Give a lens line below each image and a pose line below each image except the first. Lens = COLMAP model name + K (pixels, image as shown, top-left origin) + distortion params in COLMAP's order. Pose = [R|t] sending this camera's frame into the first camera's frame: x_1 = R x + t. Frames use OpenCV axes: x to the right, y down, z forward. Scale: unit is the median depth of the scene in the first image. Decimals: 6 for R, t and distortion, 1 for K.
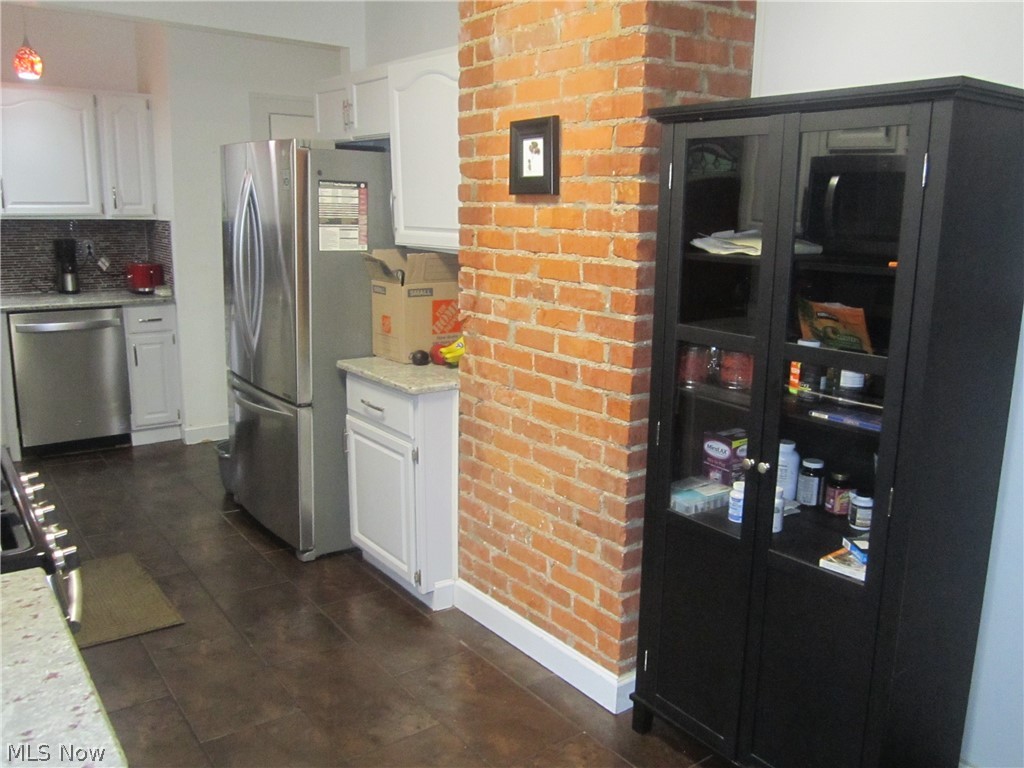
lens RADIAL K [[844.5, 0, 515.1], [0, 844.5, 383.0], [0, 0, 1]] dist [-0.047523, 0.003611]
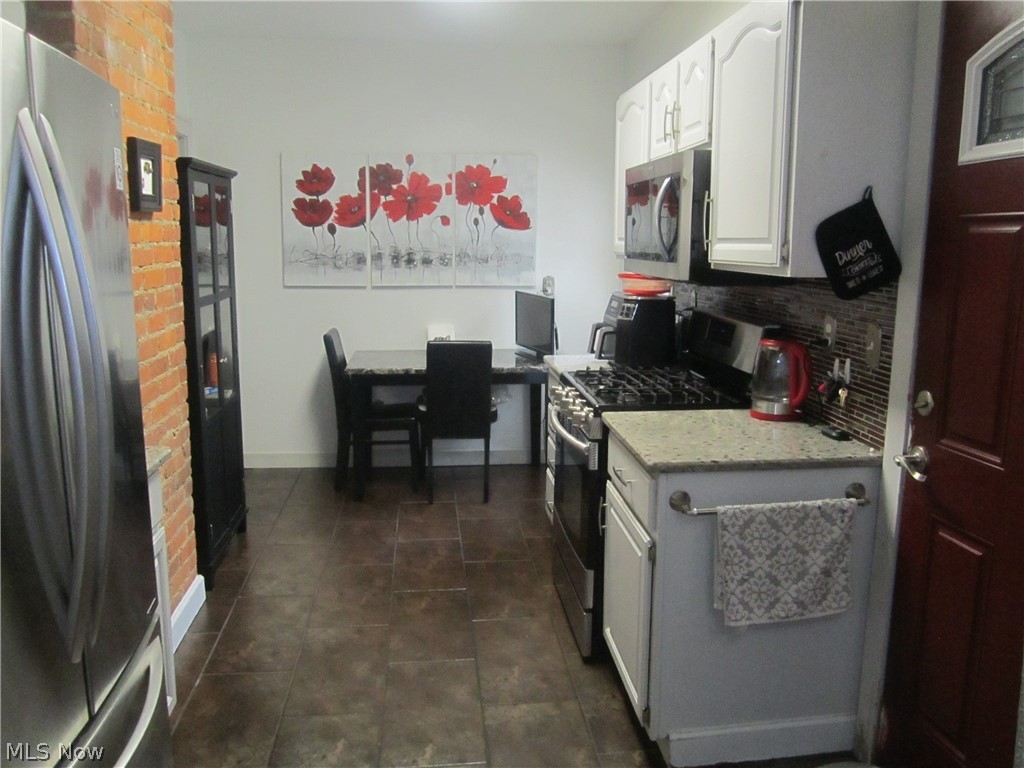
lens RADIAL K [[844.5, 0, 515.1], [0, 844.5, 383.0], [0, 0, 1]] dist [-0.047523, 0.003611]
pose [[-0.858452, -0.117447, 0.499265, -0.692960], [0.078786, 0.931680, 0.354634, -0.268962], [-0.506806, 0.343771, -0.790550, 1.251422]]
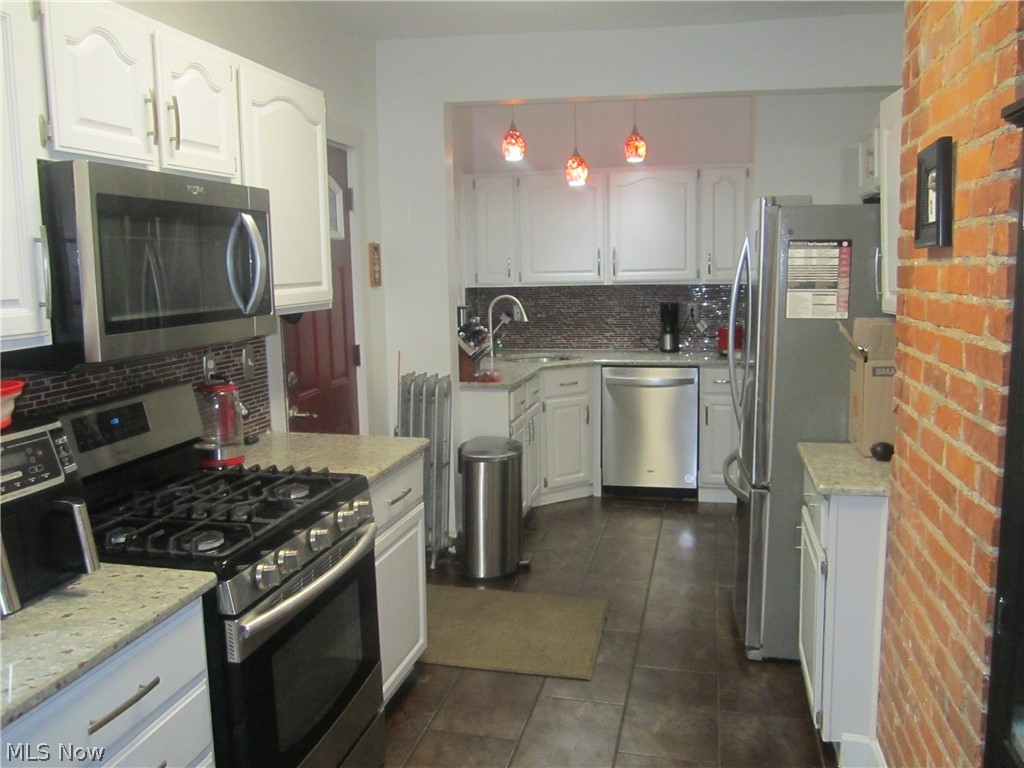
lens RADIAL K [[844.5, 0, 515.1], [0, 844.5, 383.0], [0, 0, 1]] dist [-0.047523, 0.003611]
pose [[0.649934, 0.070690, -0.756696, 0.256358], [-0.126082, 0.991897, -0.015631, -0.037474], [0.749460, 0.105564, 0.653580, 0.202049]]
